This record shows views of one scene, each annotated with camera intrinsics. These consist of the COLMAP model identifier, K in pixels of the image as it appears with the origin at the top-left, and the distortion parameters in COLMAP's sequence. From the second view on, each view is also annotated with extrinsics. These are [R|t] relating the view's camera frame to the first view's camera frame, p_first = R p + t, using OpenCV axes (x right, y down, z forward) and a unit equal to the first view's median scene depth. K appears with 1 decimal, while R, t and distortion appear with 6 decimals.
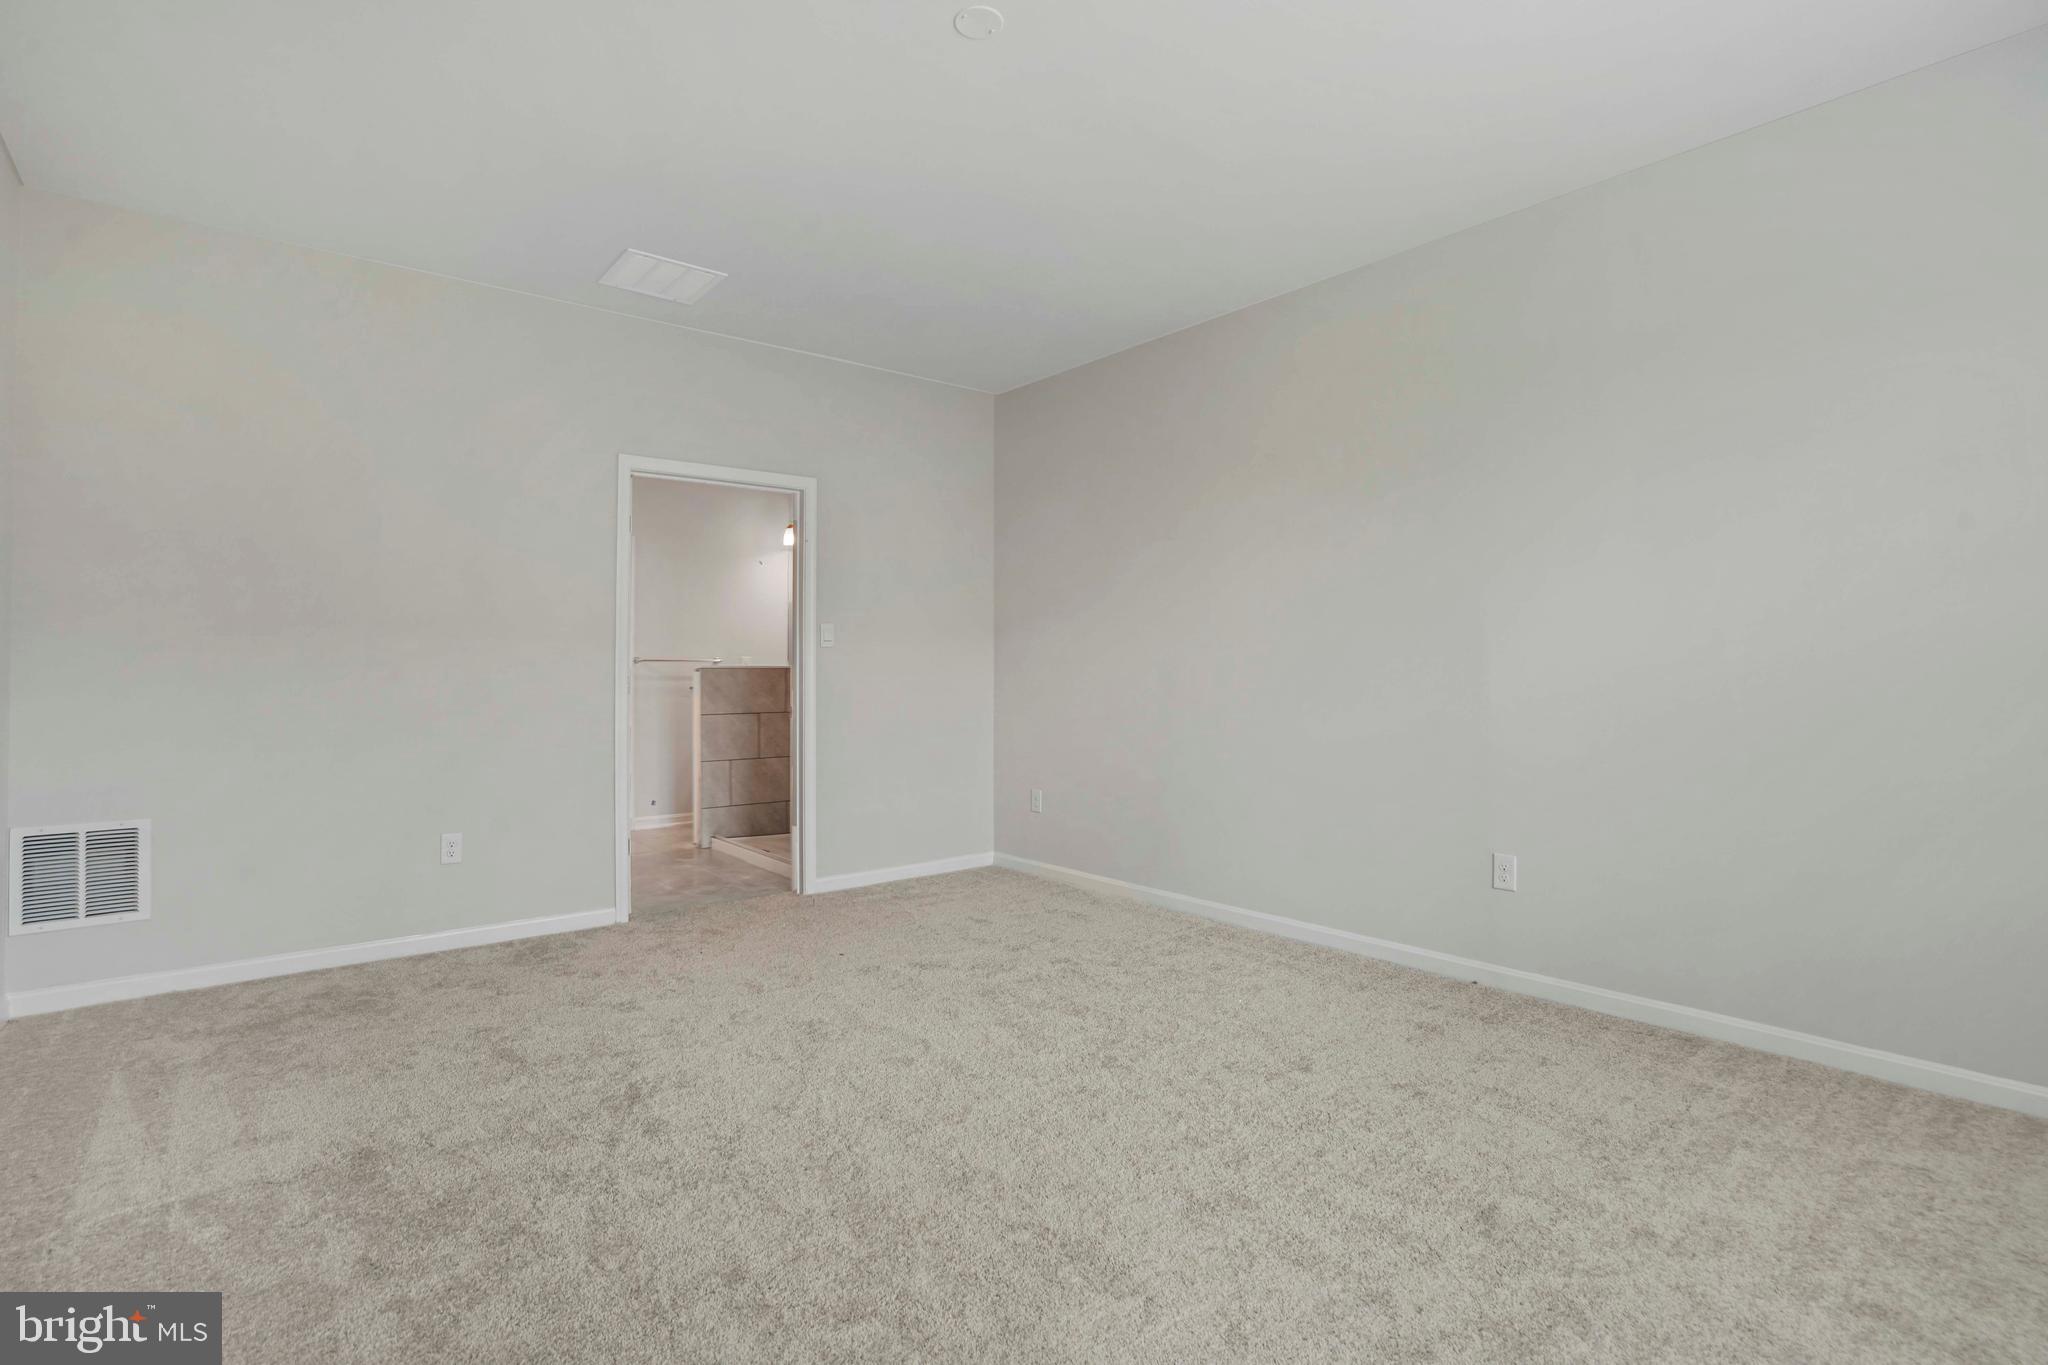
lens RADIAL K [[969.3, 0, 1015.3], [0, 969.3, 670.2], [0, 0, 1]] dist [-0.053180, 0.017624]
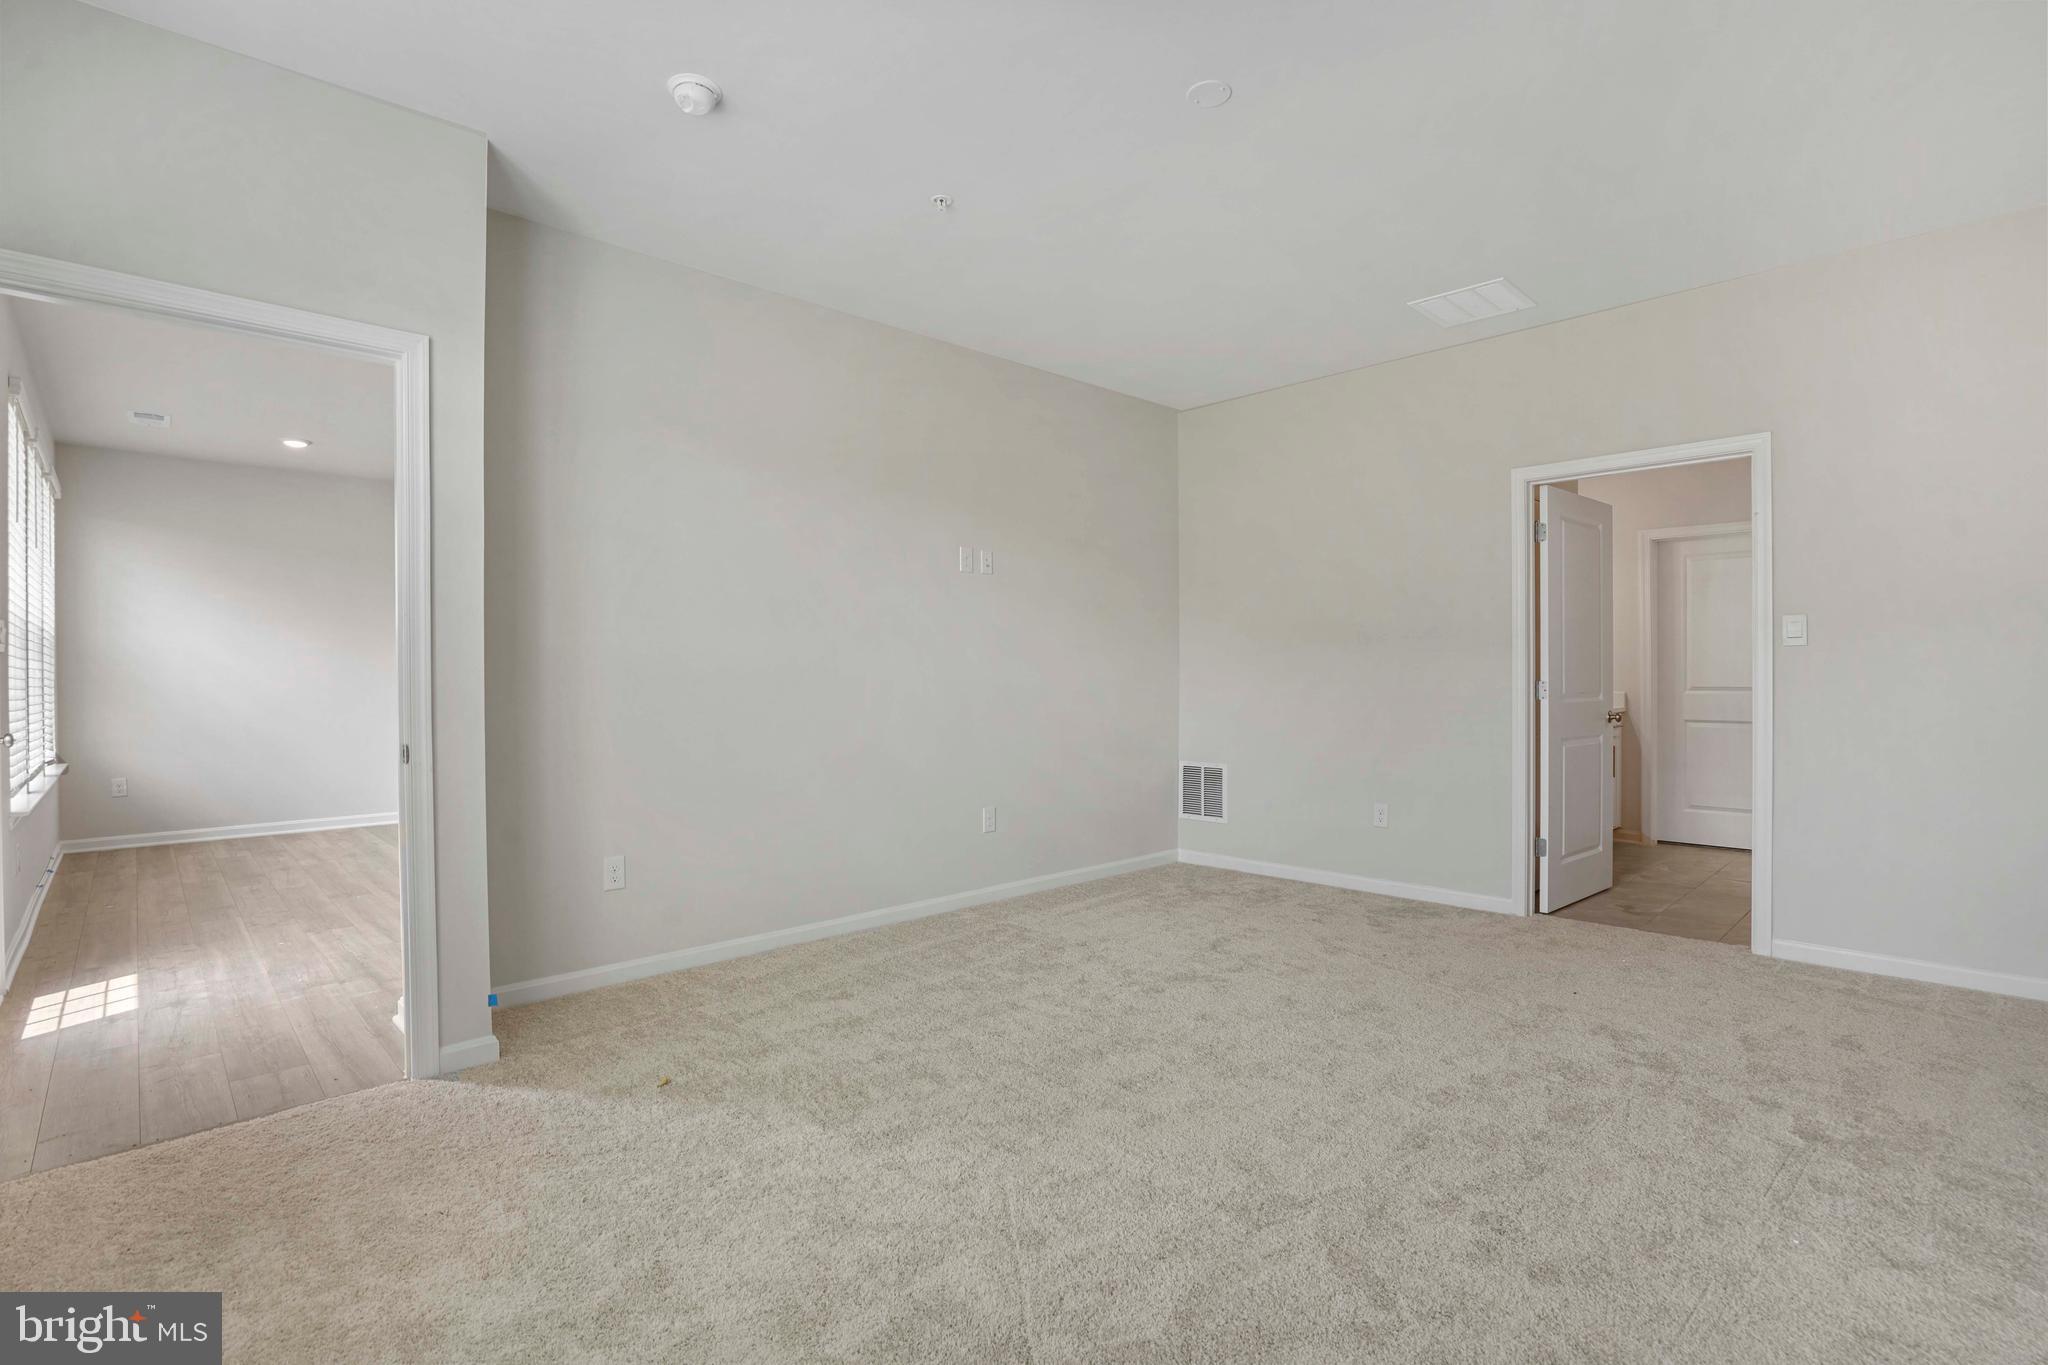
lens RADIAL K [[969.3, 0, 1037.7], [0, 969.3, 686.6], [0, 0, 1]] dist [-0.053180, 0.017624]
pose [[0.079430, 0.006780, -0.996817, 0.795226], [0.002176, 0.999973, 0.006975, 0.005096], [0.996838, -0.002723, 0.079413, 0.529830]]
